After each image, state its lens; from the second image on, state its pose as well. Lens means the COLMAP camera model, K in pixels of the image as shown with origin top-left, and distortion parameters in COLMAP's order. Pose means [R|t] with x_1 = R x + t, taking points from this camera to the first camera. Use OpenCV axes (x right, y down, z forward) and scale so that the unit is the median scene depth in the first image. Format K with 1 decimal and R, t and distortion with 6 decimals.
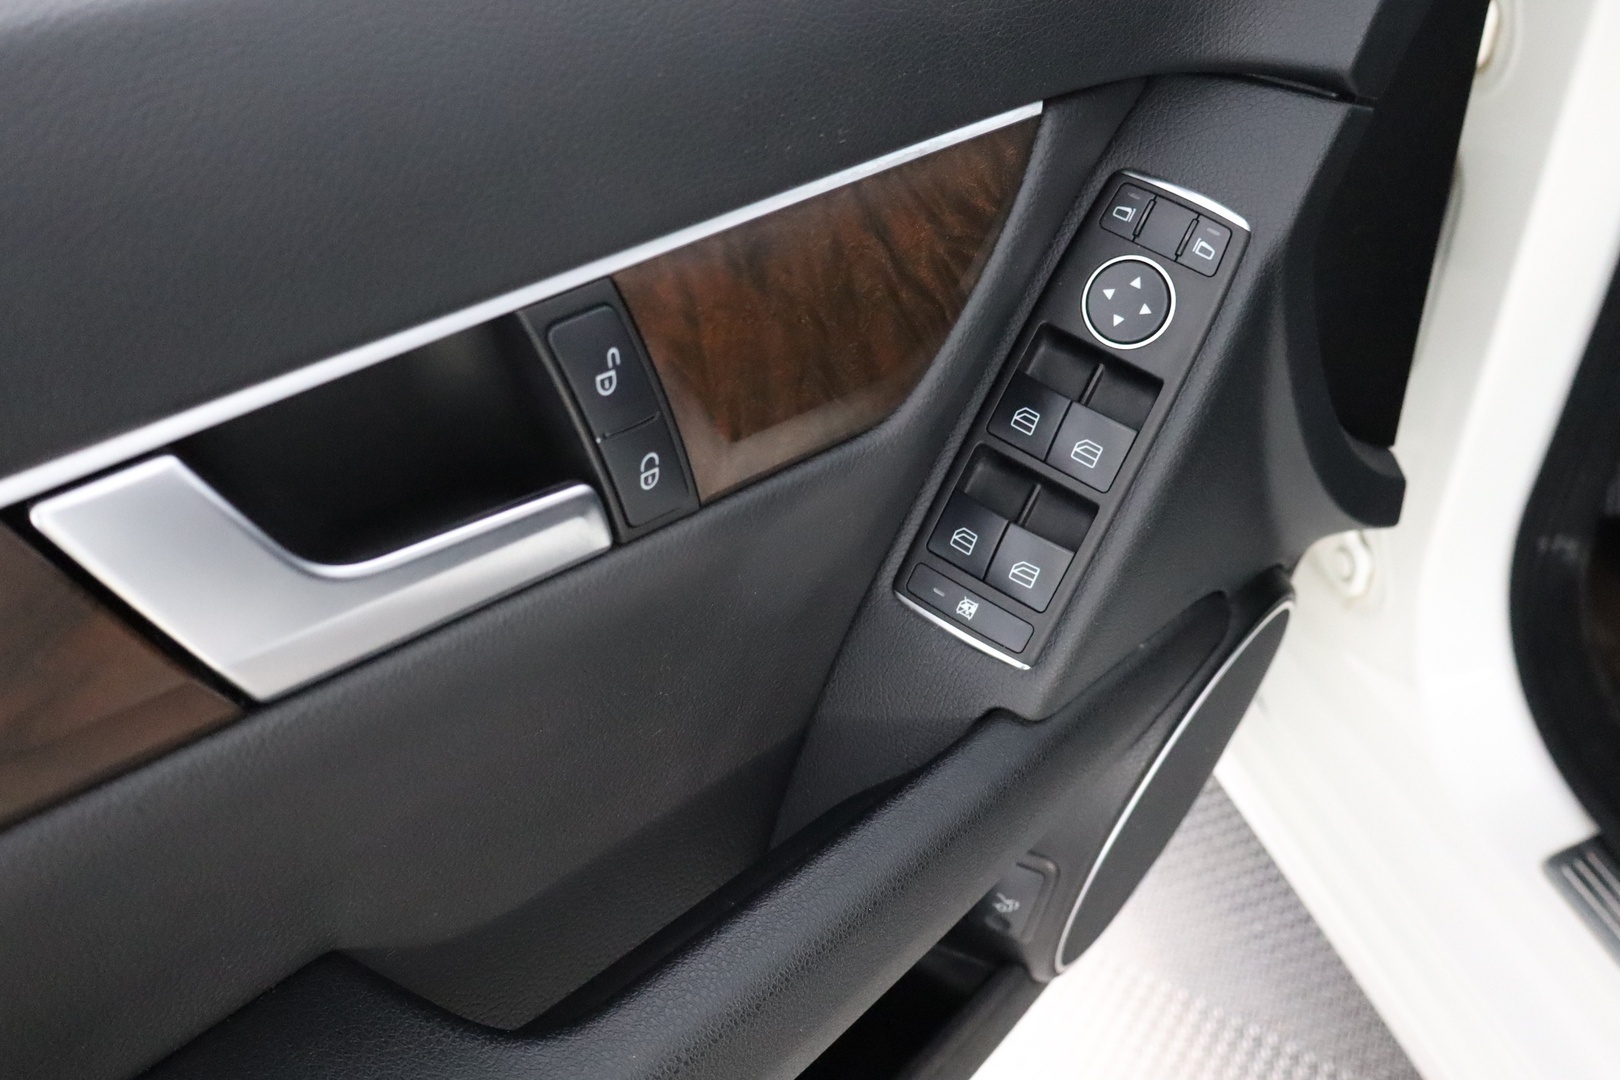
lens RADIAL K [[1596.1, 0, 810.0], [0, 1596.1, 540.0], [0, 0, 1]] dist [0.014756, 0.003583]
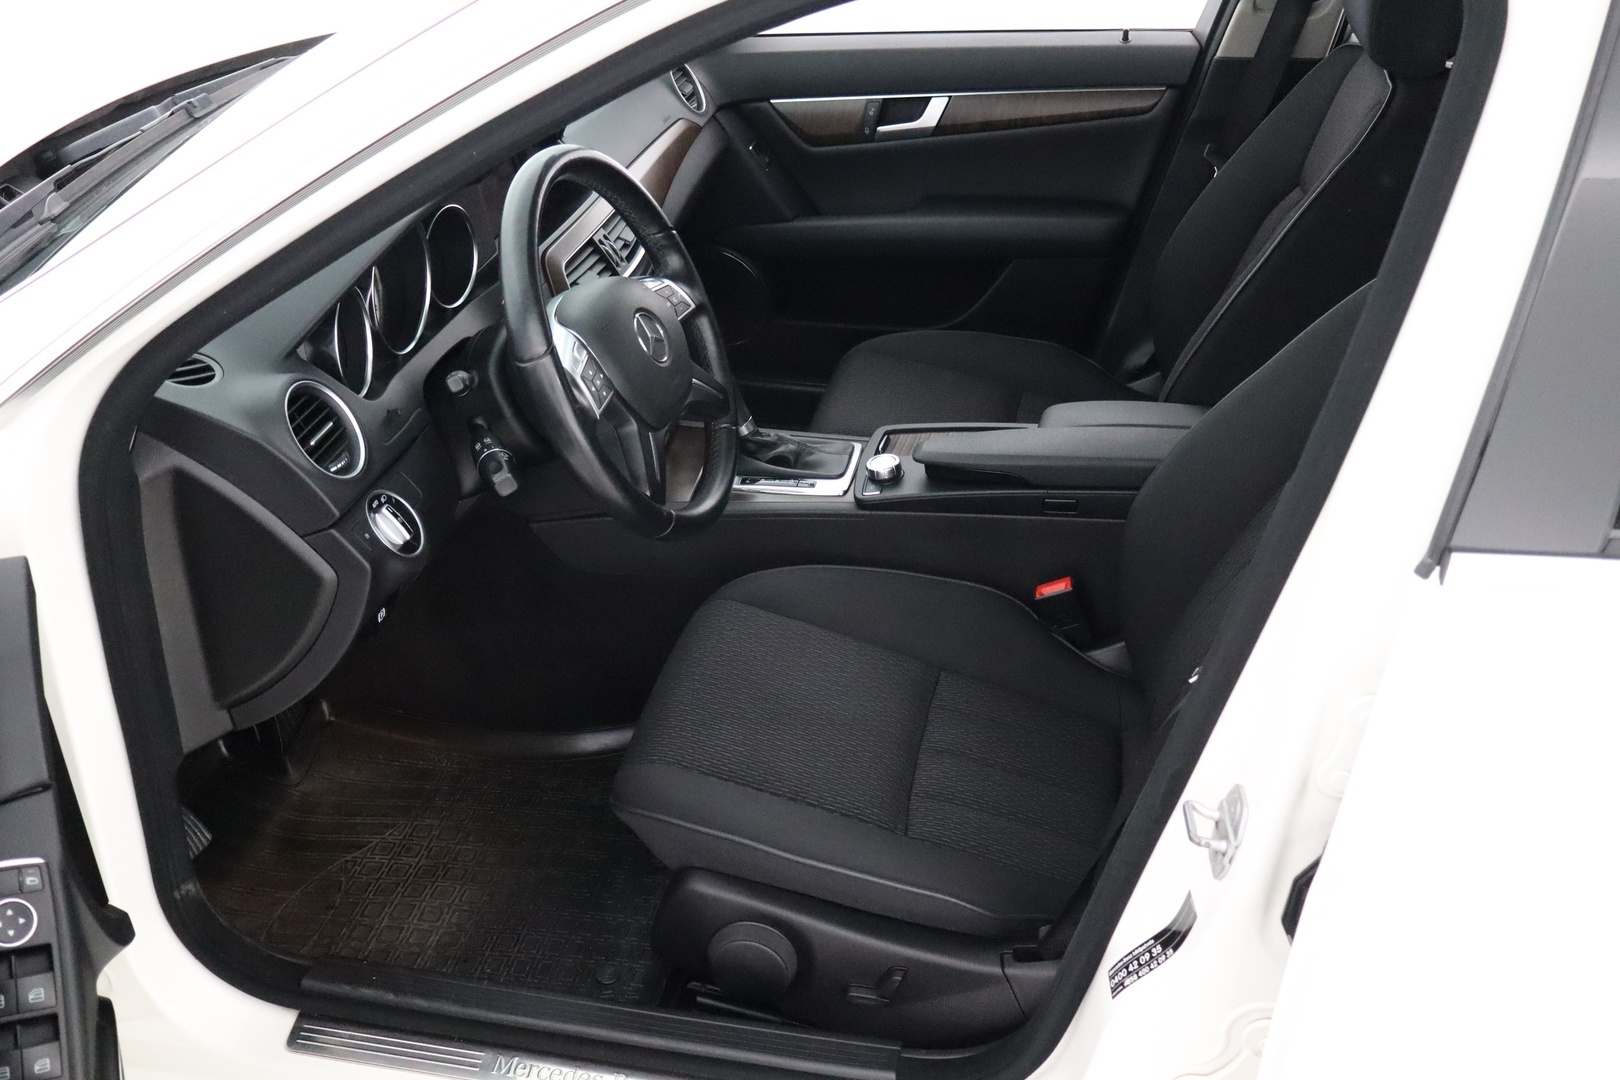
lens RADIAL K [[1596.1, 0, 810.0], [0, 1596.1, 540.0], [0, 0, 1]] dist [0.014756, 0.003583]
pose [[0.485069, -0.376643, 0.789208, -0.563600], [0.515026, 0.852409, 0.090256, -0.171634], [-0.706722, 0.362682, 0.607458, -0.870358]]
